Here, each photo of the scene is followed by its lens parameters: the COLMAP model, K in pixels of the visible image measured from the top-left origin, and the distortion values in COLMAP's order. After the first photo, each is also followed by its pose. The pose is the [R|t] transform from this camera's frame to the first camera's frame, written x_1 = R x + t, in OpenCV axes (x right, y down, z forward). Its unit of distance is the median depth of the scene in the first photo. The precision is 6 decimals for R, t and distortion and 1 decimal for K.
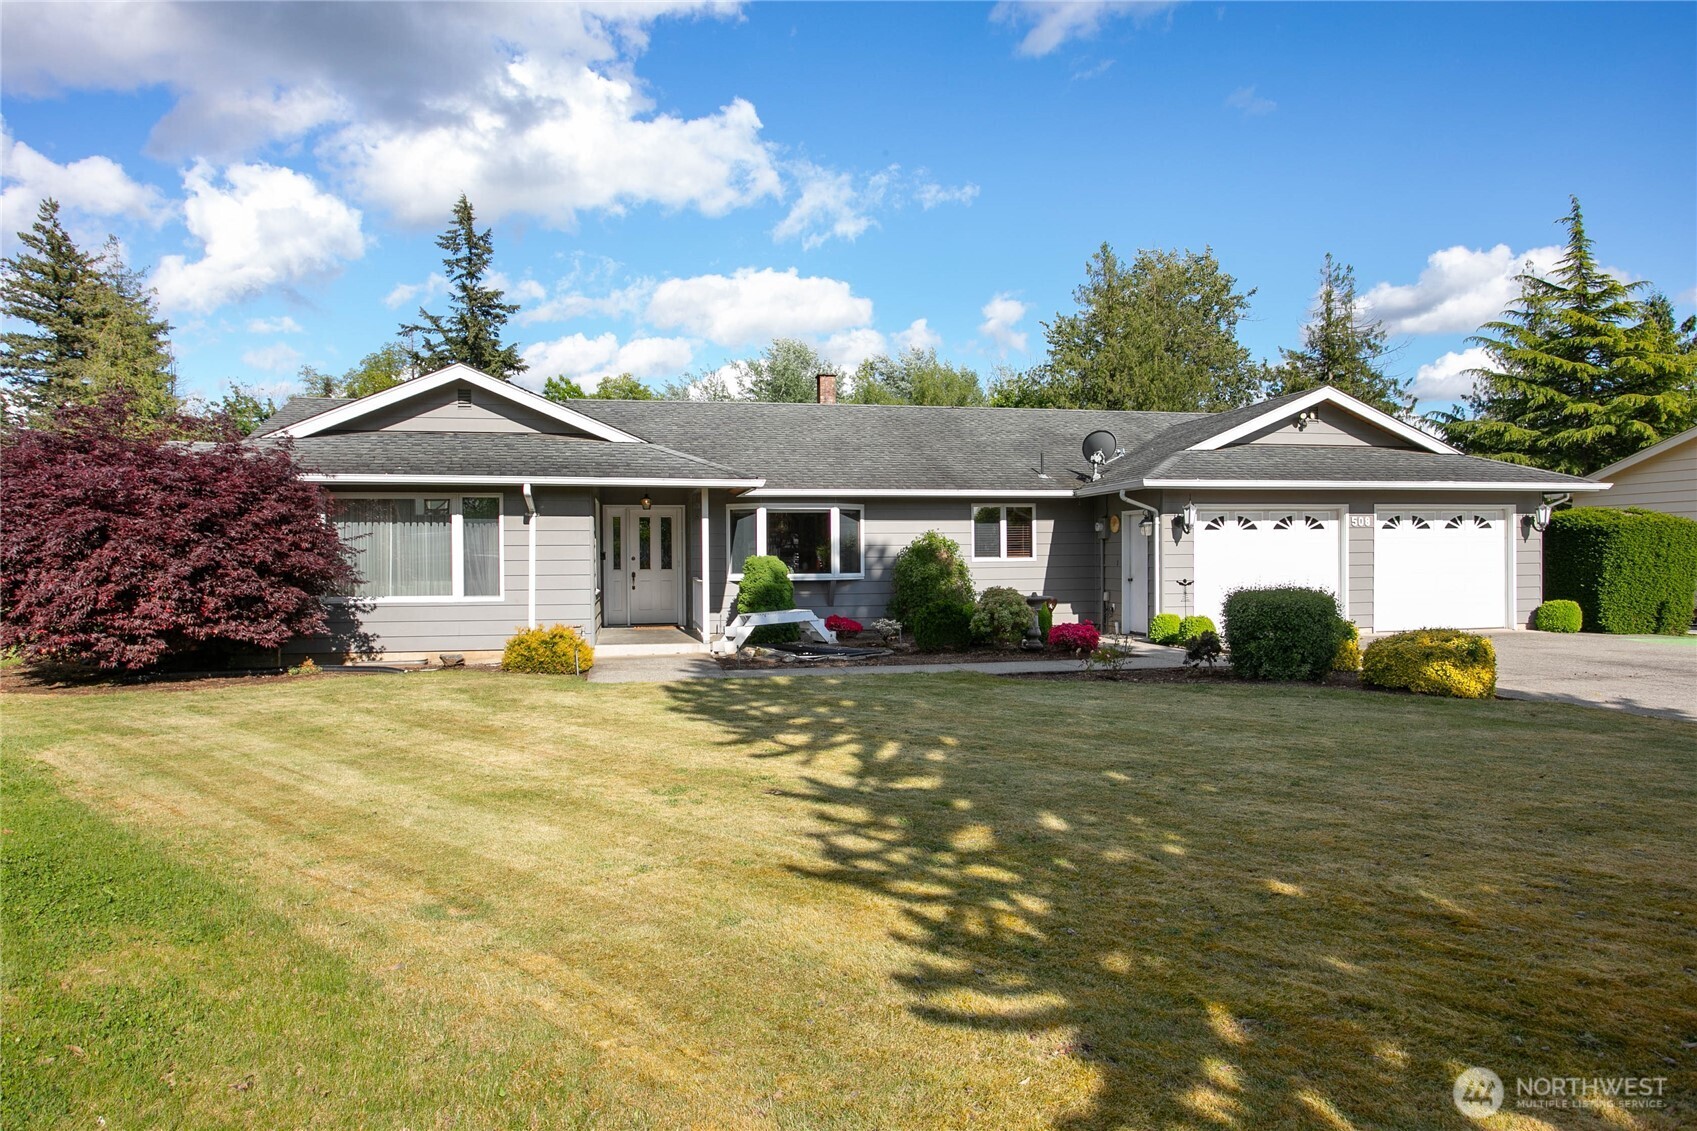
lens RADIAL K [[1056.0, 0, 848.0], [0, 1056.0, 551.8], [0, 0, 1]] dist [-0.037527, 0.022711]
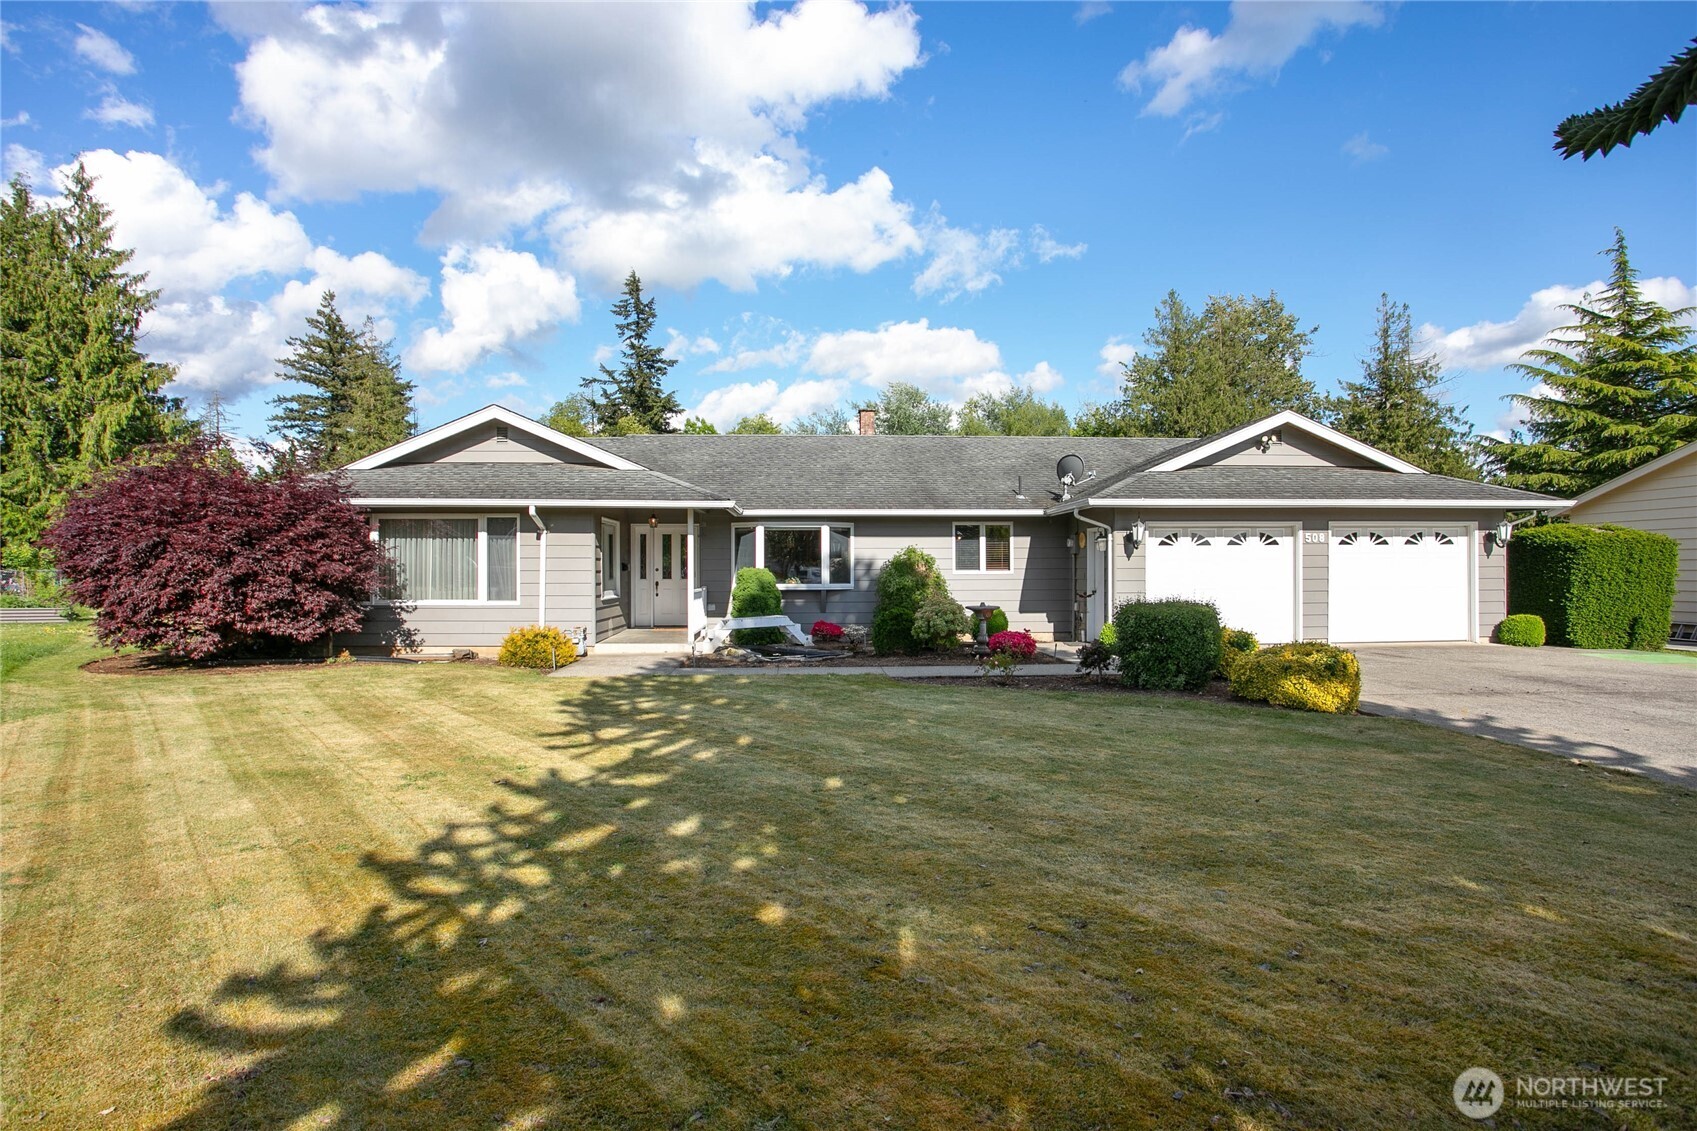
lens RADIAL K [[903.2, 0, 842.2], [0, 903.2, 558.4], [0, 0, 1]] dist [-0.063958, 0.027245]
pose [[0.988764, 0.003176, -0.149451, 0.147365], [-0.004247, 0.999968, -0.006845, -0.000242], [0.149424, 0.007403, 0.988745, 0.046275]]
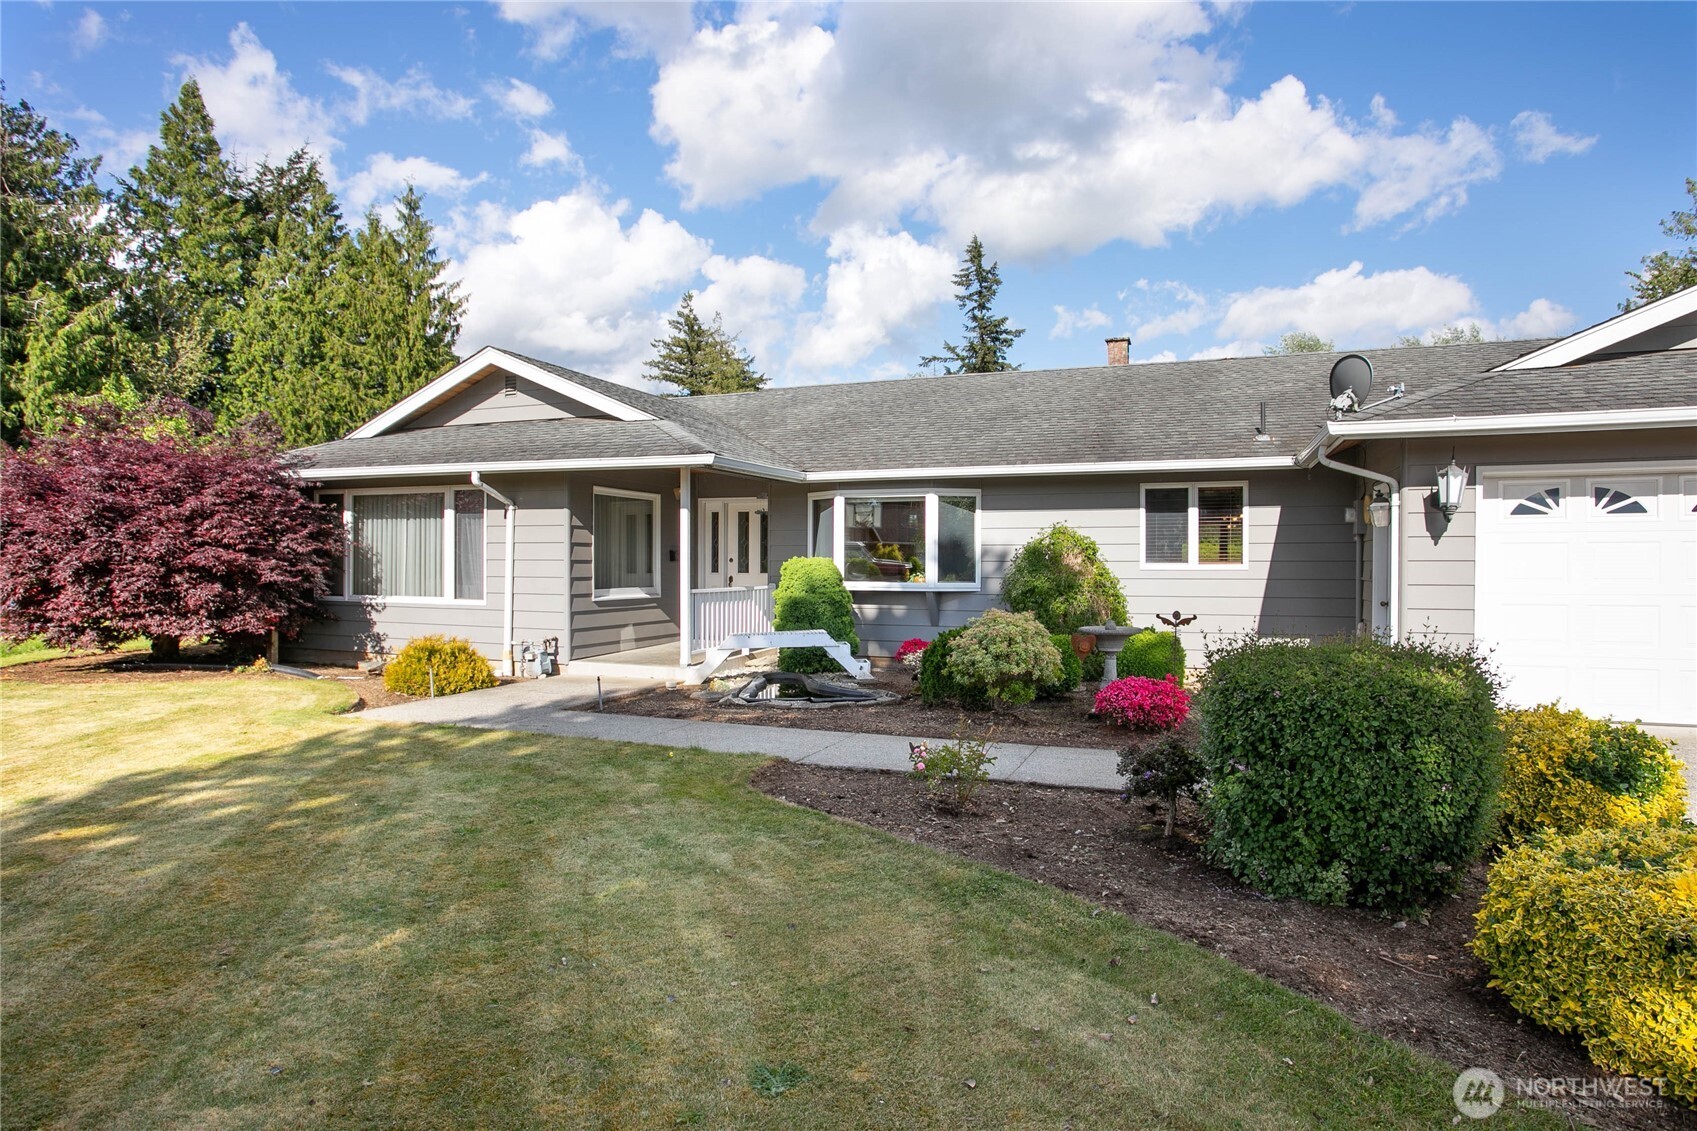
lens RADIAL K [[948.1, 0, 829.7], [0, 948.1, 562.0], [0, 0, 1]] dist [-0.040500, 0.011347]
pose [[0.833869, 0.010534, -0.551862, 0.290816], [-0.008321, 0.999944, 0.006514, 0.002032], [0.551899, -0.000840, 0.833910, 0.397241]]
